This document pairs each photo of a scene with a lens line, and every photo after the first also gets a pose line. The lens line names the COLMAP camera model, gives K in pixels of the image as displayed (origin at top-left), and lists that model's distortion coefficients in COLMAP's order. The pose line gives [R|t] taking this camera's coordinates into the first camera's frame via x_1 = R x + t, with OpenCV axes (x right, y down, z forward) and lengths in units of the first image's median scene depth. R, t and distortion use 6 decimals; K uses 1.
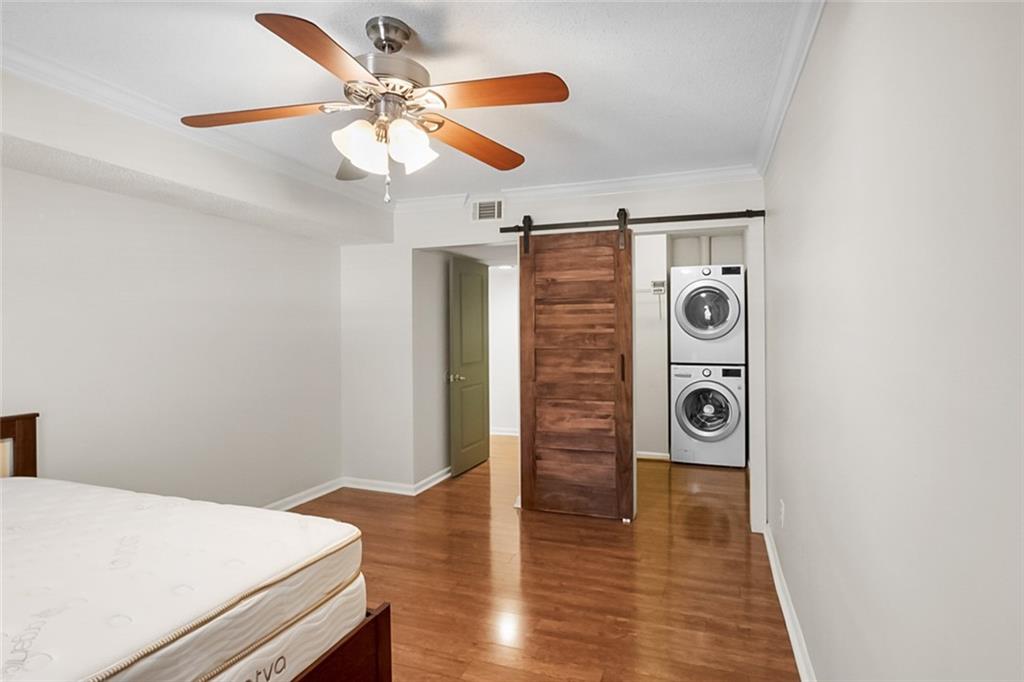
lens RADIAL K [[526.0, 0, 514.5], [0, 526.0, 336.7], [0, 0, 1]] dist [-0.008954, 0.000840]
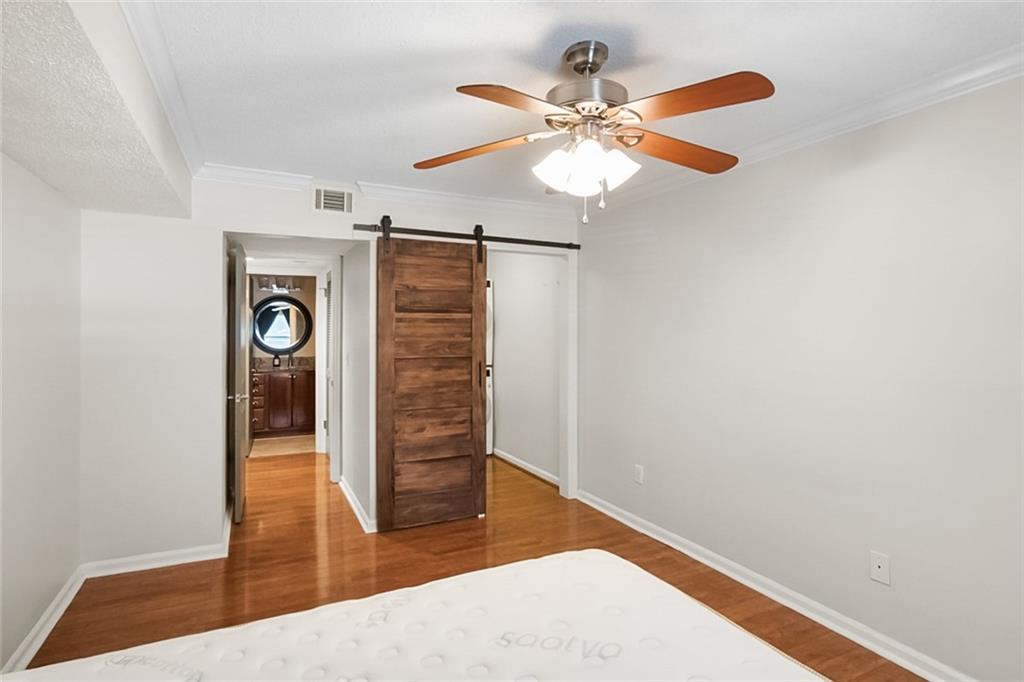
lens RADIAL K [[521.6, 0, 507.5], [0, 521.6, 345.7], [0, 0, 1]] dist [0.000011, 0.000590]
pose [[0.704828, -0.011202, 0.709290, -0.492602], [0.007646, 0.999937, 0.008194, -0.006599], [-0.709337, -0.000352, 0.704869, 0.204029]]
